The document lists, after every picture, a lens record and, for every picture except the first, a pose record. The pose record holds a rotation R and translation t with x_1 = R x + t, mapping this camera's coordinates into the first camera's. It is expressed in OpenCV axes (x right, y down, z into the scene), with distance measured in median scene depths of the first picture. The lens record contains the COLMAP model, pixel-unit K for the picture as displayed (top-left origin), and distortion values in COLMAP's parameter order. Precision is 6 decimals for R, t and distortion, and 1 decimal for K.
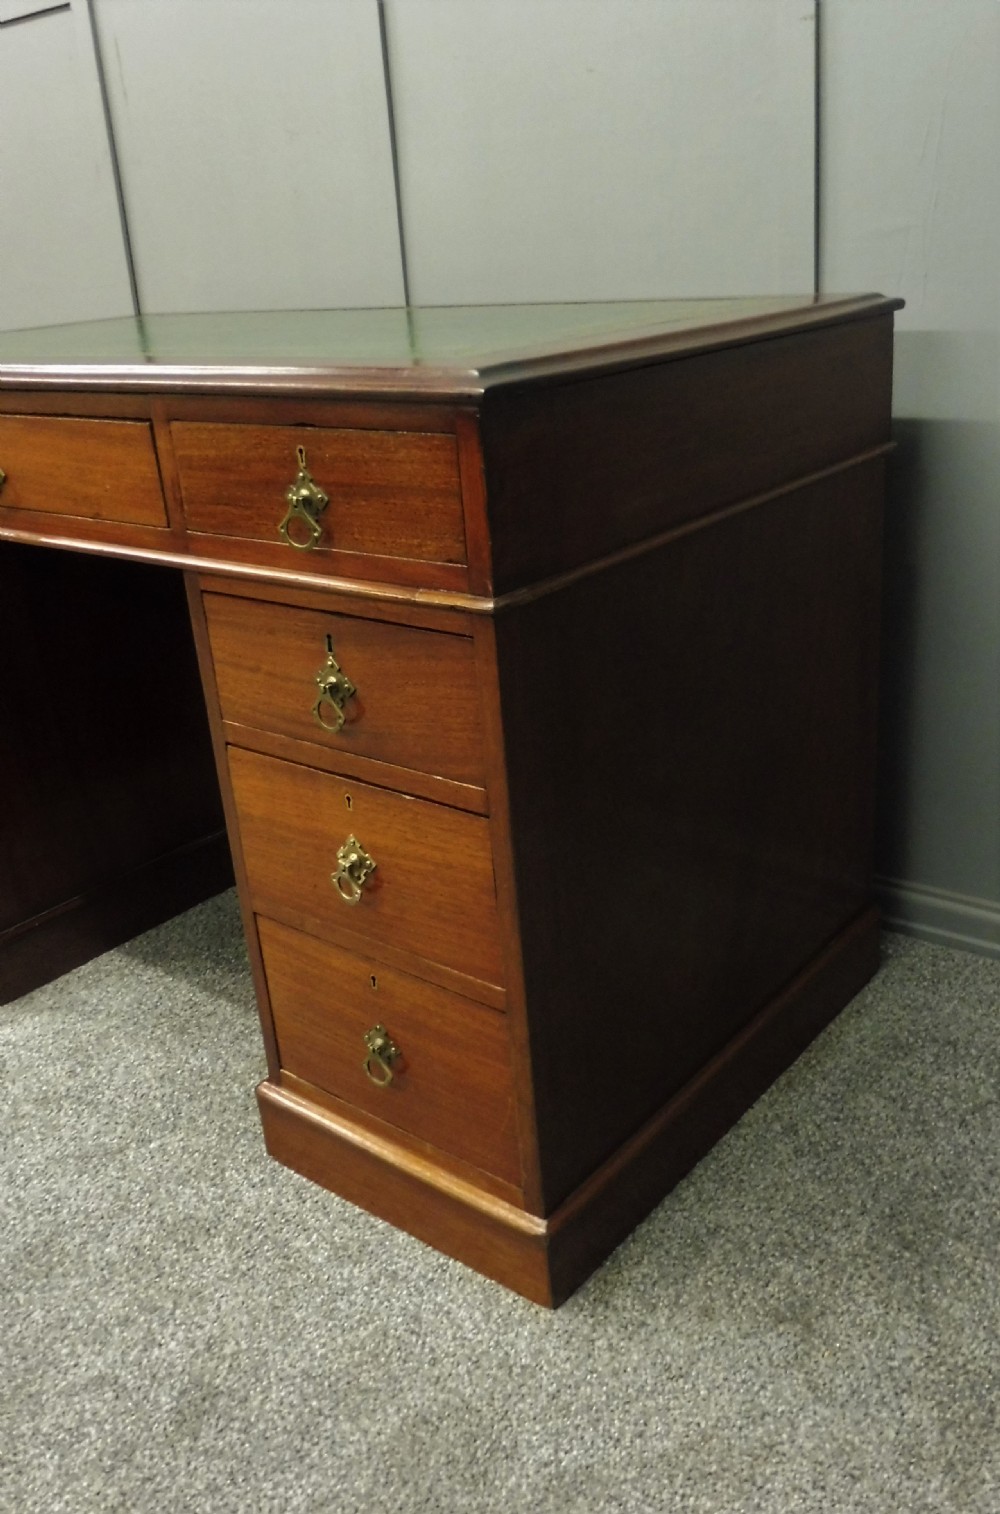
lens RADIAL K [[1341.8, 0, 500.0], [0, 1341.8, 757.0], [0, 0, 1]] dist [-0.001487, -0.000503]
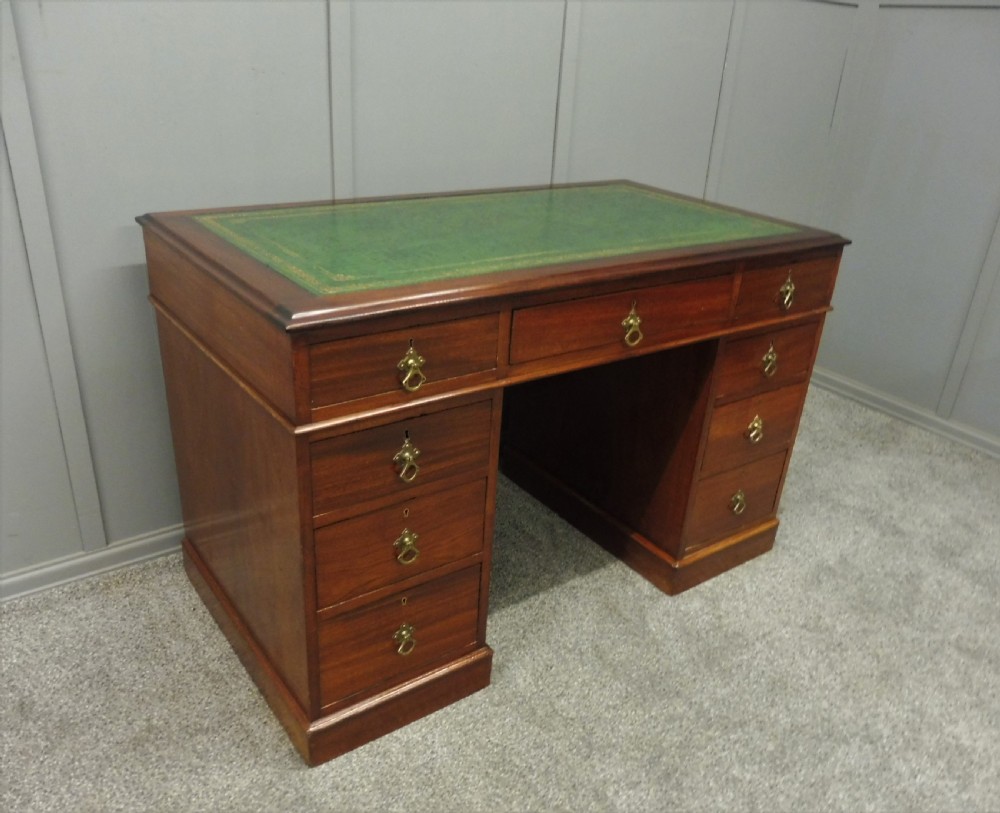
lens RADIAL K [[810.0, 0, 497.4], [0, 810.0, 430.7], [0, 0, 1]] dist [-0.017581, -0.043770]
pose [[0.245516, -0.342374, 0.906919, -1.653645], [0.291985, 0.918225, 0.267597, -0.478297], [-0.924374, 0.199107, 0.325407, 0.956040]]
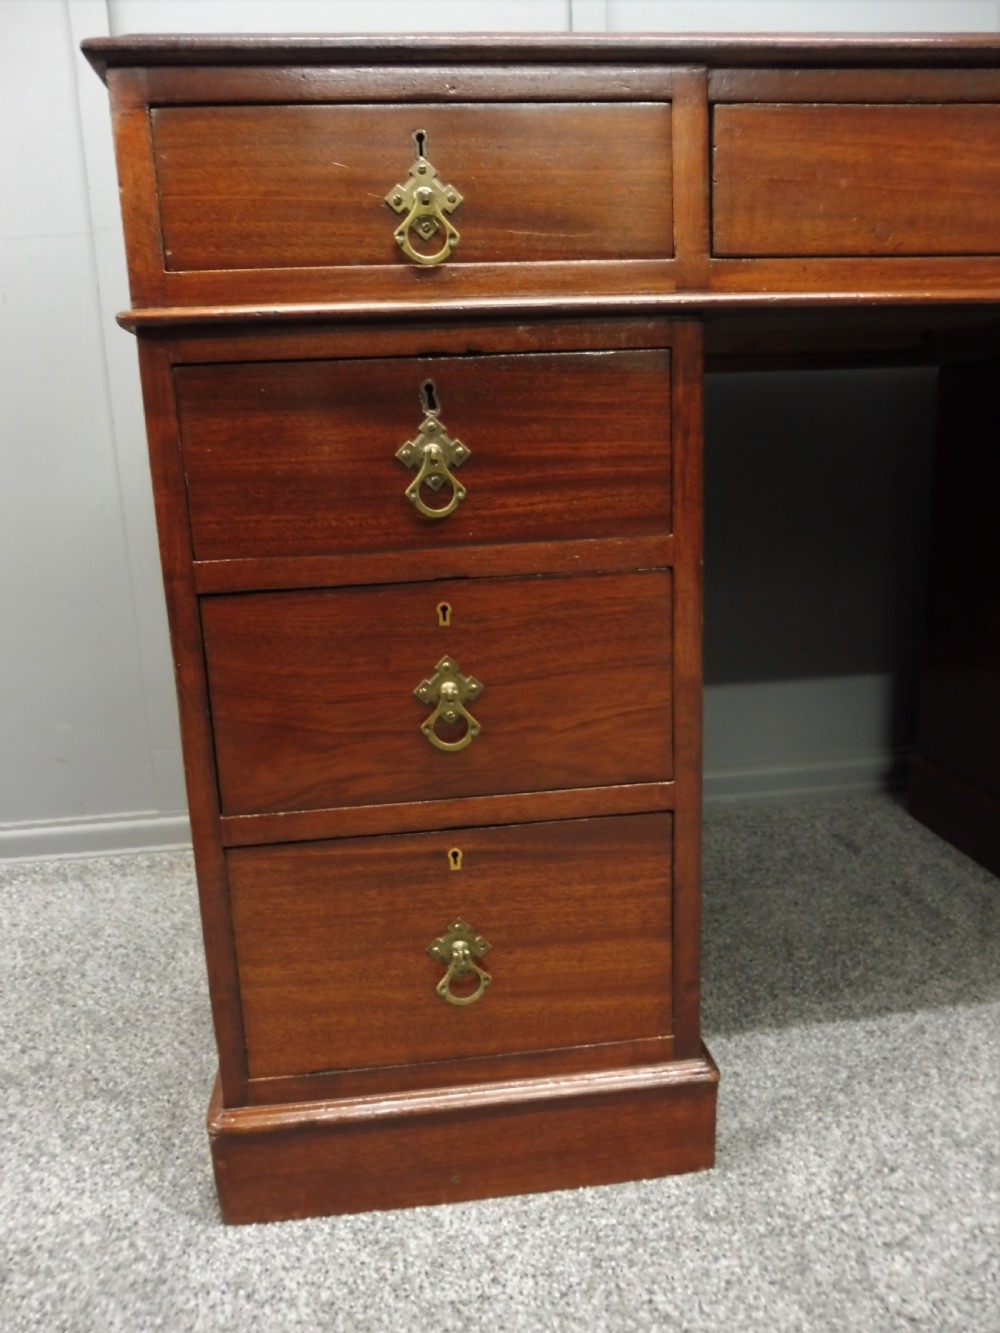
lens RADIAL K [[1001.6, 0, 500.0], [0, 1001.6, 666.5], [0, 0, 1]] dist [-0.047496, 0.012802]
pose [[0.691391, -0.107732, 0.714404, -1.103042], [0.262043, 0.958881, -0.109003, -0.010559], [-0.673285, 0.262568, 0.691192, 1.045953]]
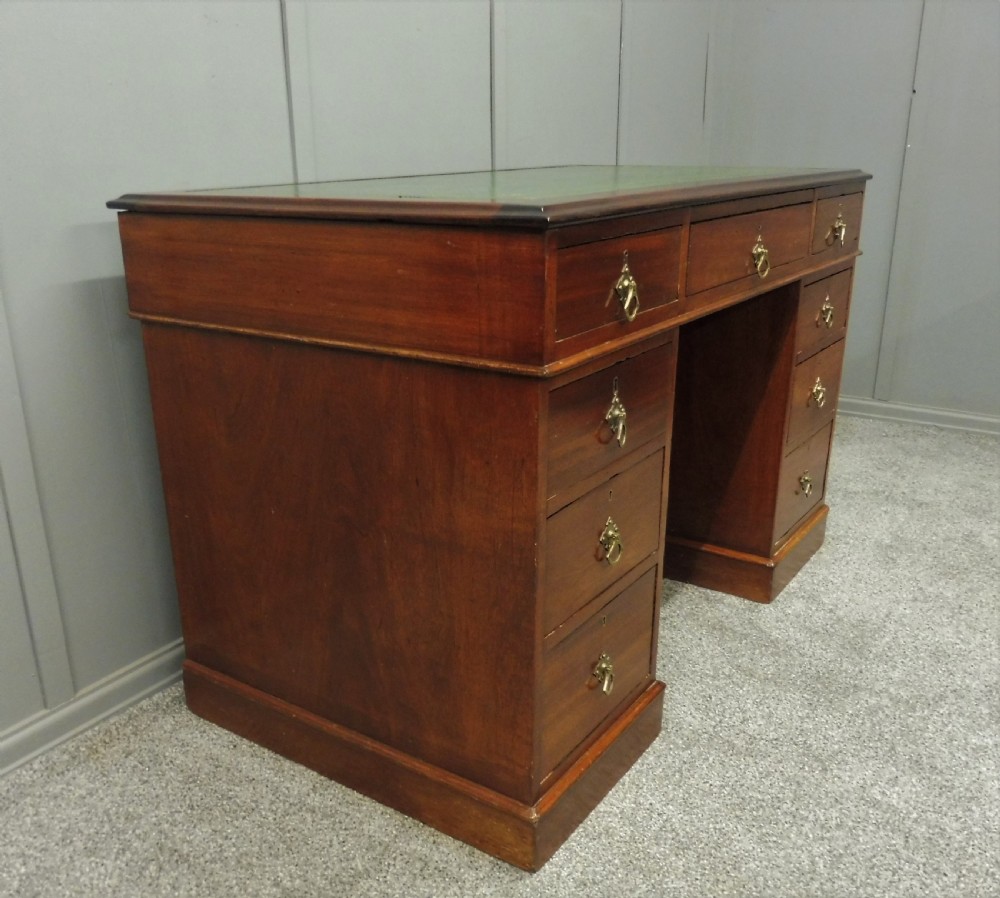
lens RADIAL K [[941.9, 0, 453.3], [0, 941.9, 503.6], [0, 0, 1]] dist [-0.035167, -0.012801]
pose [[-0.058187, -0.283408, 0.957232, -1.670972], [0.399153, 0.872273, 0.282517, -0.457741], [-0.915036, 0.398521, 0.062368, 1.554593]]
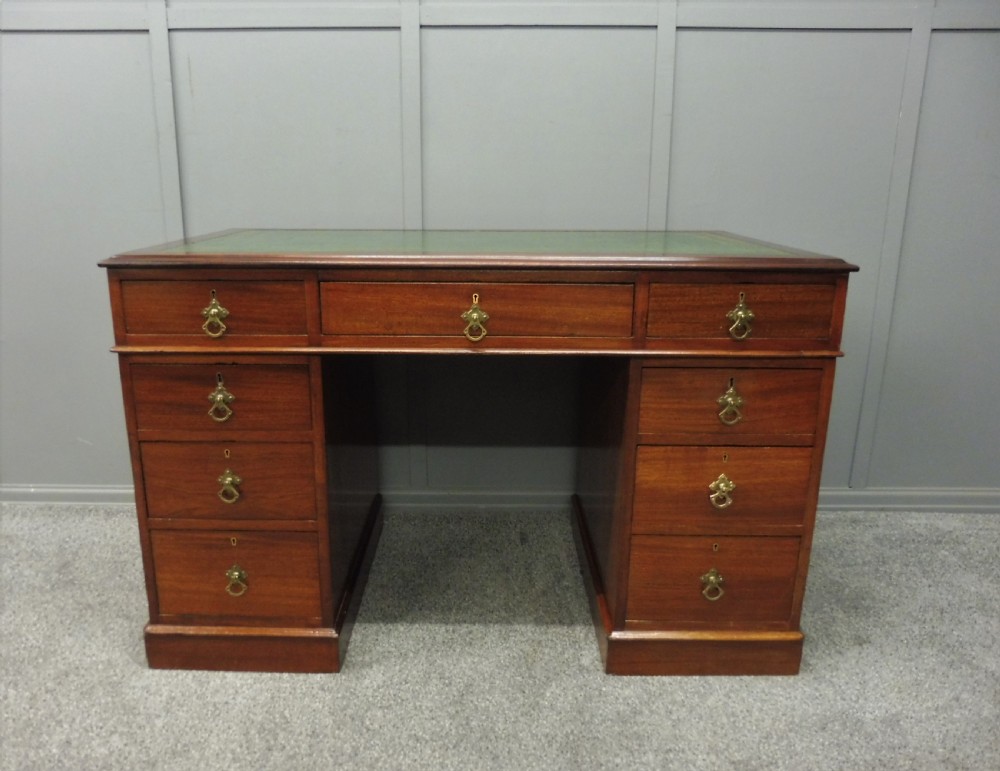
lens RADIAL K [[755.0, 0, 477.7], [0, 755.0, 378.7], [0, 0, 1]] dist [-0.048965, 0.006645]
pose [[0.773173, -0.080348, 0.629085, -1.134581], [0.177012, 0.979861, -0.092406, -0.048215], [-0.608991, 0.182801, 0.771825, 0.293636]]
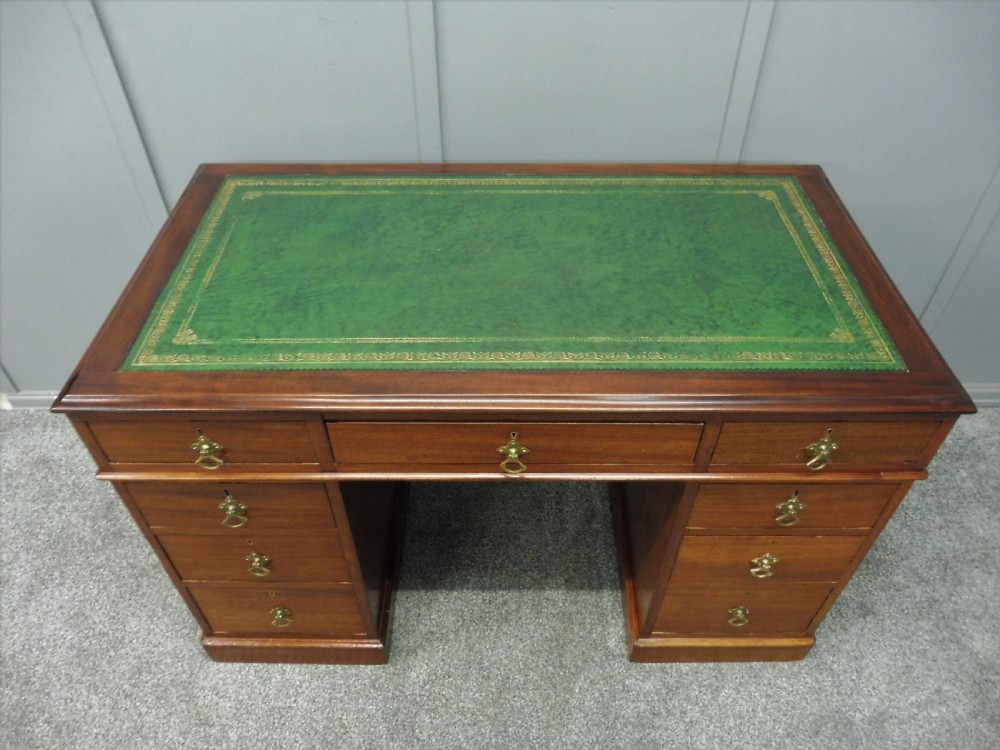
lens RADIAL K [[713.5, 0, 509.1], [0, 713.5, 373.2], [0, 0, 1]] dist [-0.047726, 0.002540]
pose [[0.766799, -0.379614, 0.517603, -0.862233], [0.178866, 0.900803, 0.395677, -0.683081], [-0.616463, -0.210823, 0.758635, 0.480805]]
